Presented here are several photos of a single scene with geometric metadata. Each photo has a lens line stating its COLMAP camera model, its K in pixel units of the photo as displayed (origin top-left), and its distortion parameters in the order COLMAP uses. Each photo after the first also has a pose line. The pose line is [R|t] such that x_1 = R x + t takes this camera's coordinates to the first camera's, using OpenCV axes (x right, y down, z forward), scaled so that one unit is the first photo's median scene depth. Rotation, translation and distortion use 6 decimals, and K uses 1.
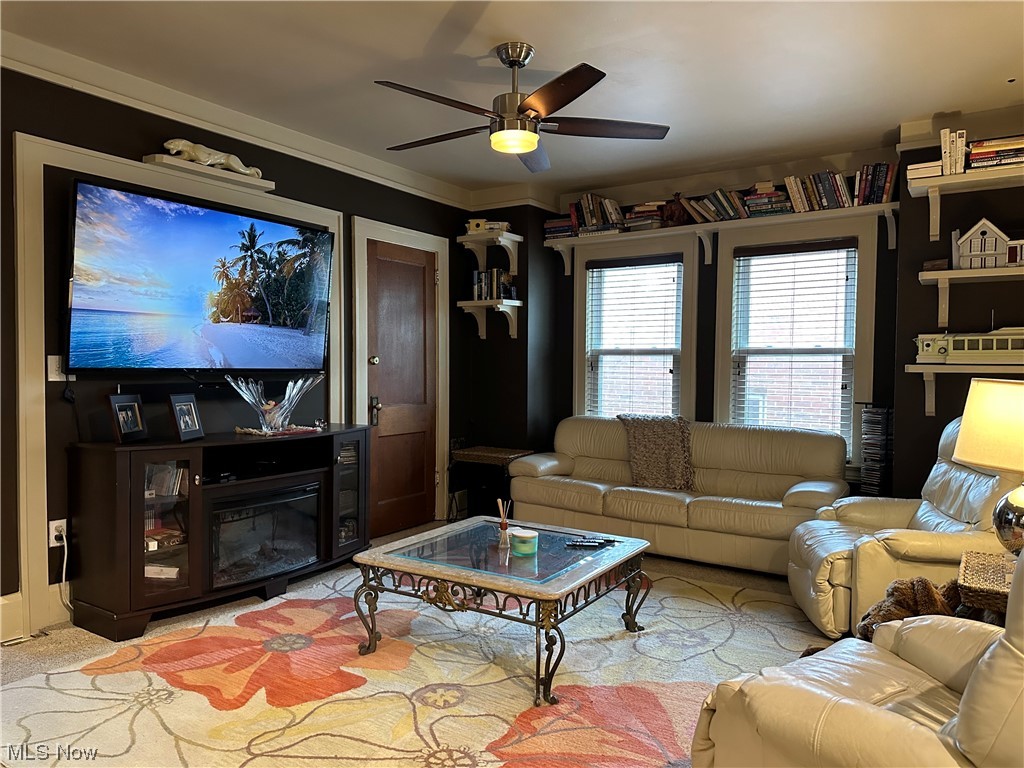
lens RADIAL K [[735.1, 0, 510.4], [0, 735.1, 381.3], [0, 0, 1]] dist [0.013376, -0.012264]
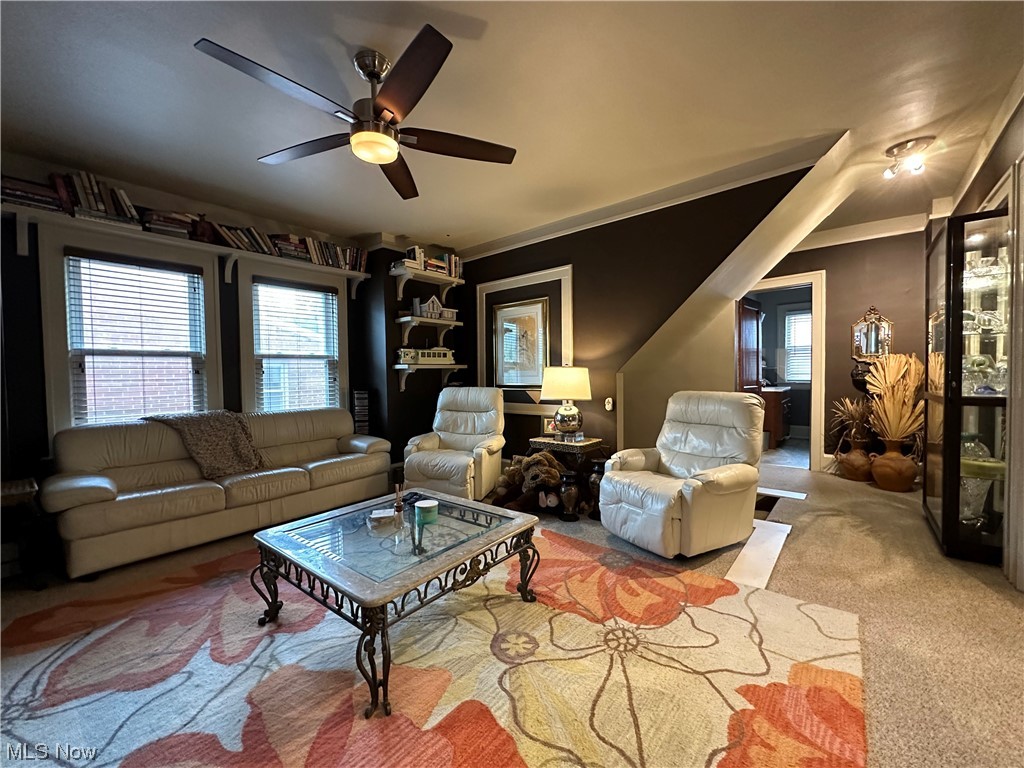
lens RADIAL K [[409.5, 0, 509.4], [0, 409.5, 385.9], [0, 0, 1]] dist [-0.000746, 0.000554]
pose [[0.099115, -0.043480, 0.994126, -0.431406], [0.033610, 0.998621, 0.040326, -0.001425], [-0.994508, 0.029415, 0.100440, 0.566171]]
